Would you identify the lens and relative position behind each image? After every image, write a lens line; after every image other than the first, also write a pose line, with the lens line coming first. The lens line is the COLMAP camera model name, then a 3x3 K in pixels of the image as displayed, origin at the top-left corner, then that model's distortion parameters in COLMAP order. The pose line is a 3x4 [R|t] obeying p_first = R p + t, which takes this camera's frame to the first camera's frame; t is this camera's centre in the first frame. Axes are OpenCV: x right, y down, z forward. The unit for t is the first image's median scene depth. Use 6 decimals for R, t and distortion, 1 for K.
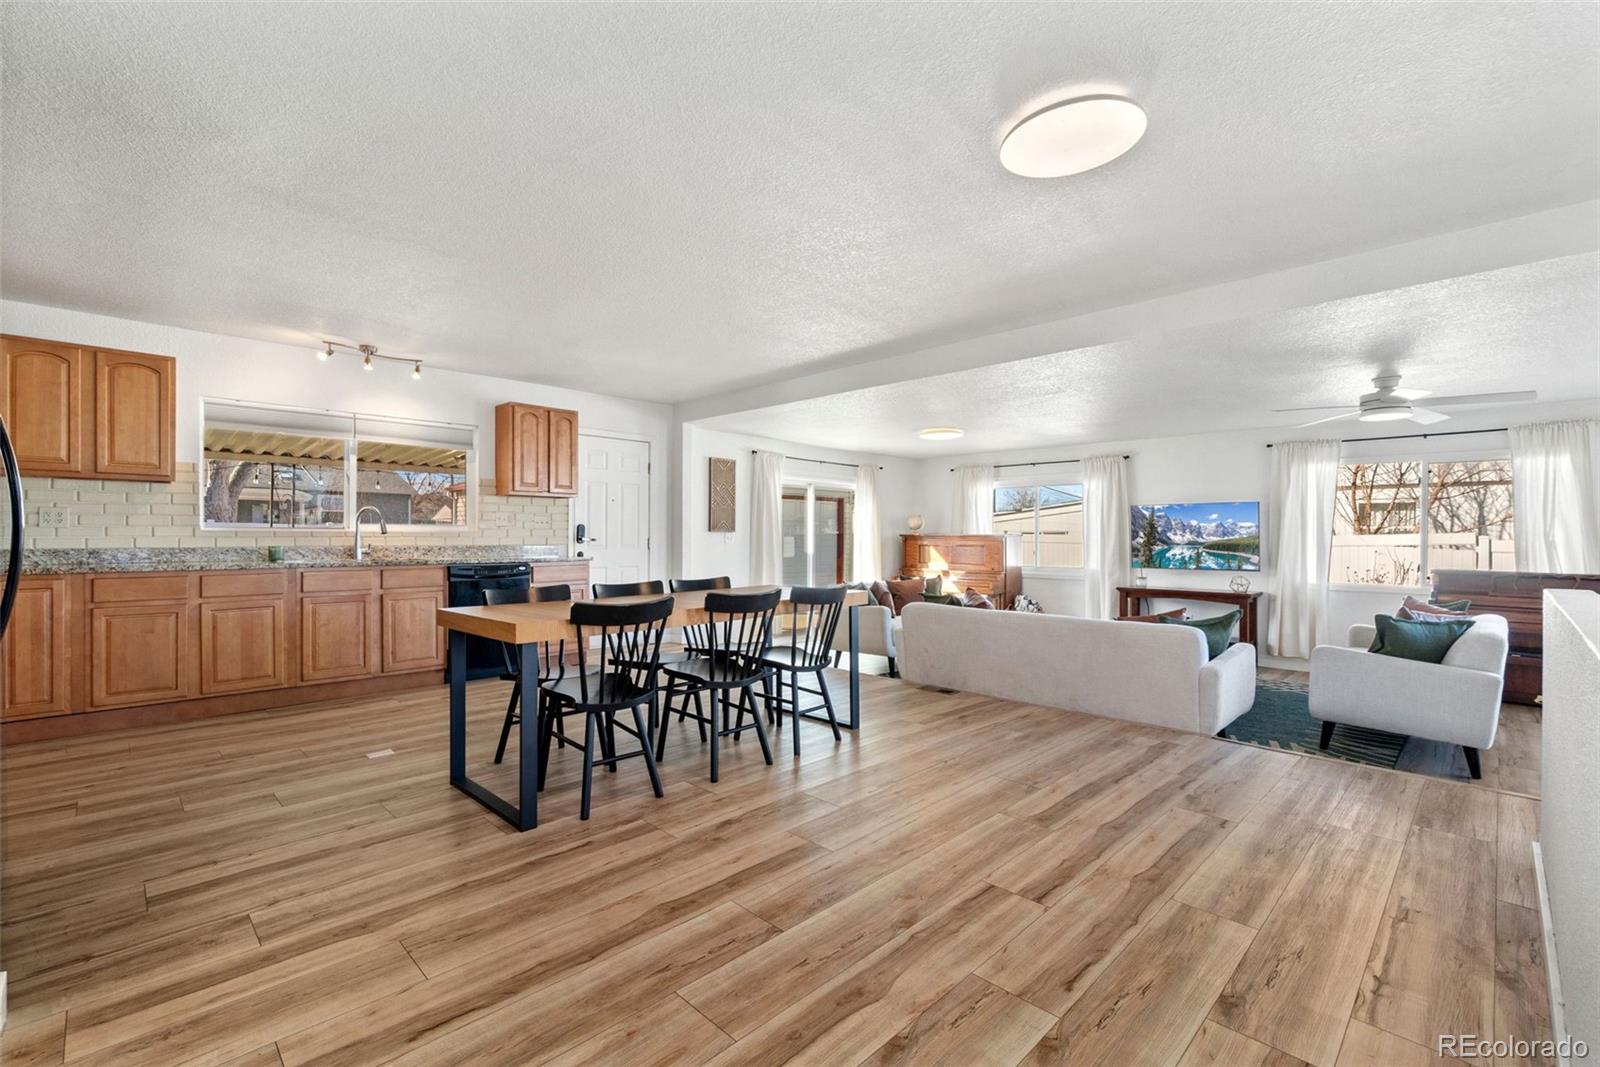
lens RADIAL K [[714.0, 0, 802.9], [0, 714.0, 552.2], [0, 0, 1]] dist [-0.000753, -0.000325]
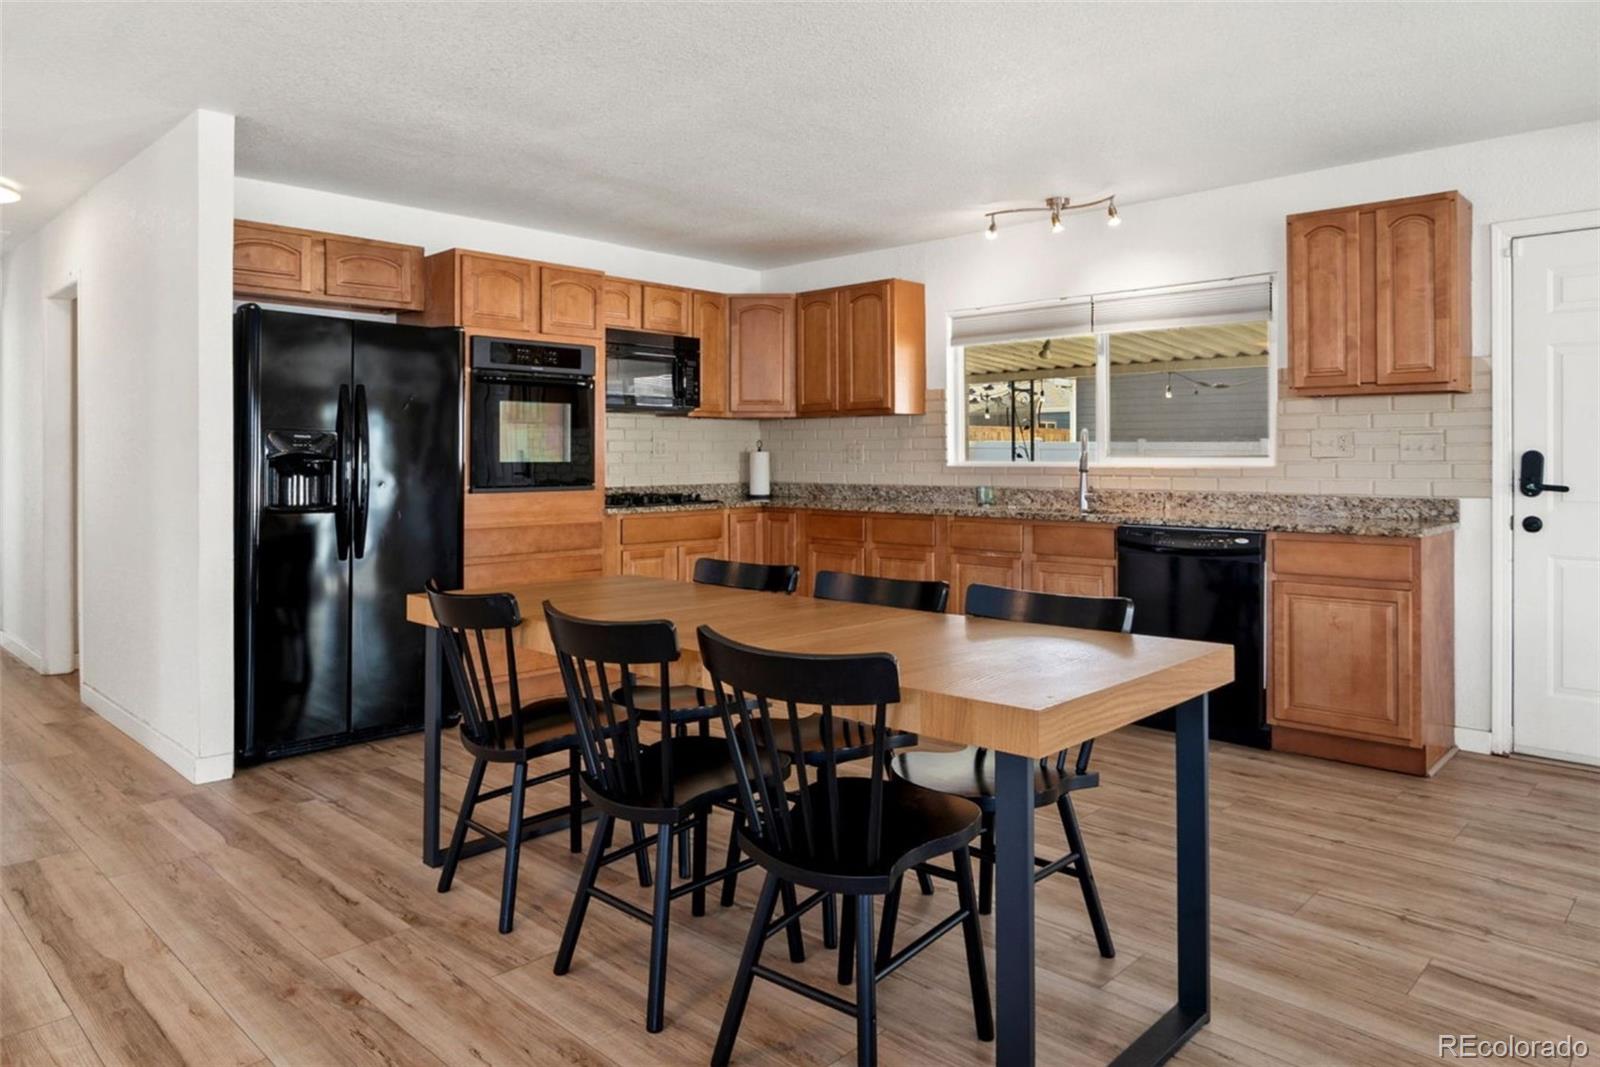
lens RADIAL K [[1036.1, 0, 739.8], [0, 1036.1, 452.7], [0, 0, 1]] dist [-0.003655, -0.003478]
pose [[-0.017277, -0.008446, -0.999815, 0.524278], [-0.024405, 0.999670, -0.008023, -0.038507], [0.999553, 0.024262, -0.017477, 0.969486]]
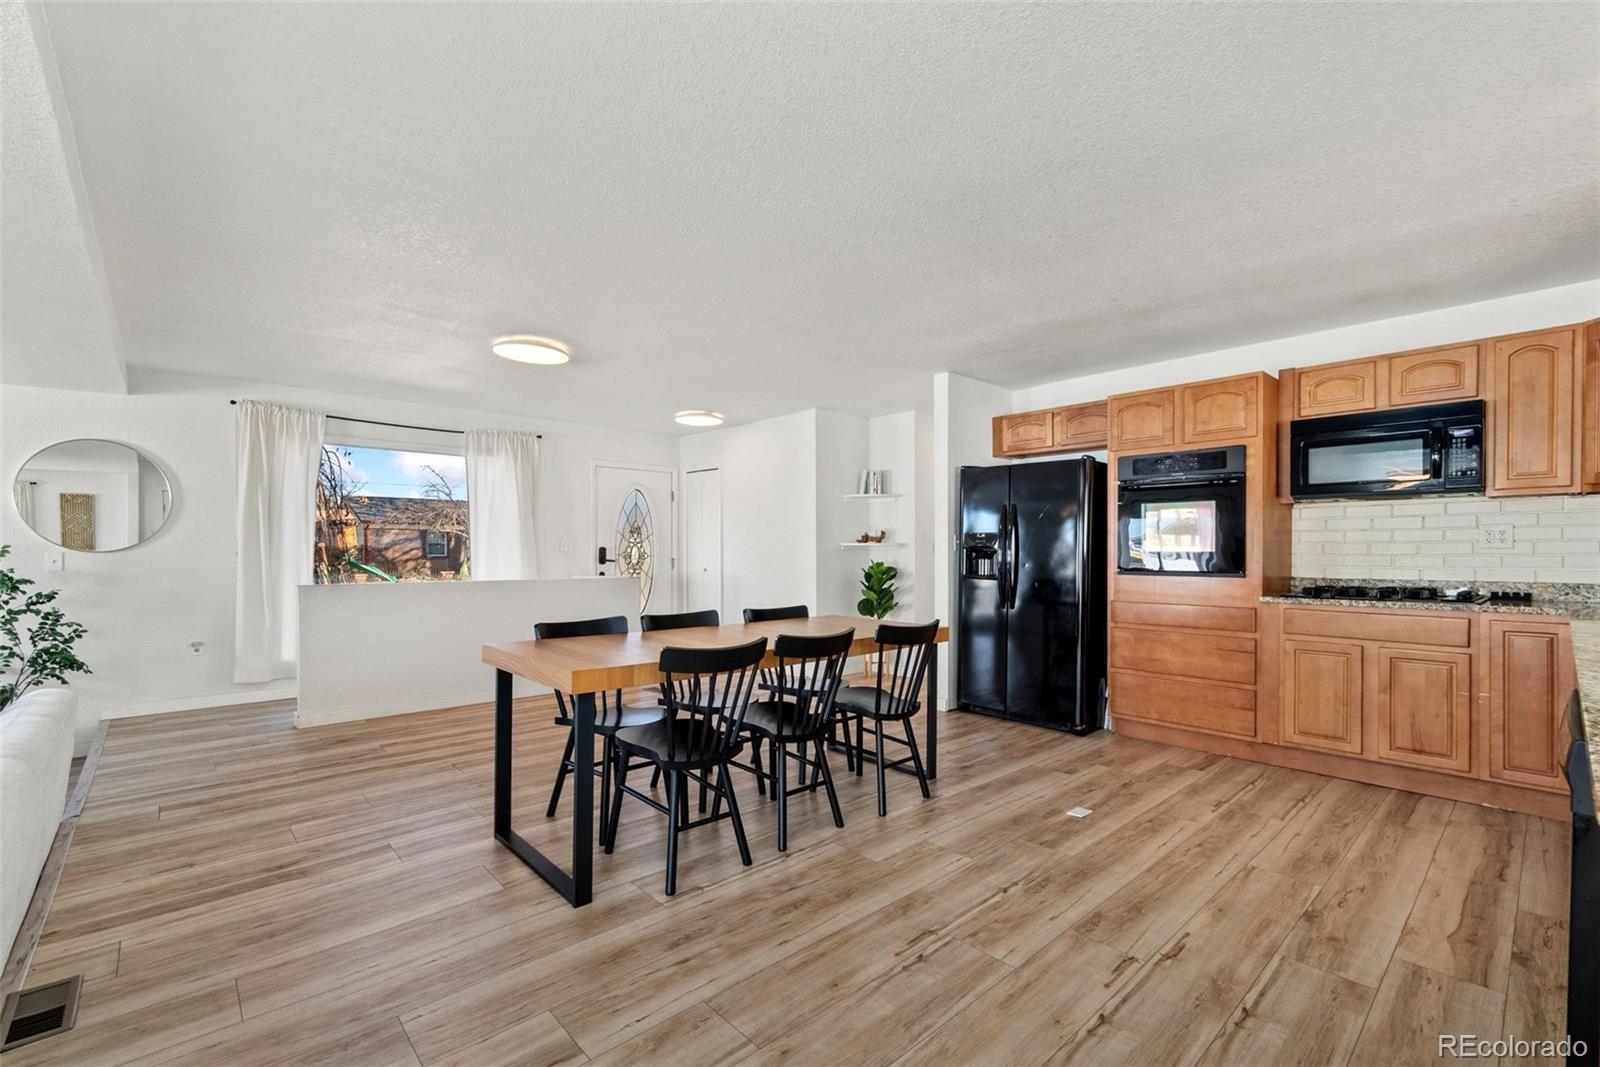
lens RADIAL K [[714.0, 0, 802.9], [0, 714.0, 552.2], [0, 0, 1]] dist [-0.000753, -0.000325]
pose [[-0.998703, -0.002599, 0.050851, -0.287246], [-0.000954, 0.999476, 0.032348, -0.065737], [-0.050908, 0.032257, -0.998182, 1.828763]]
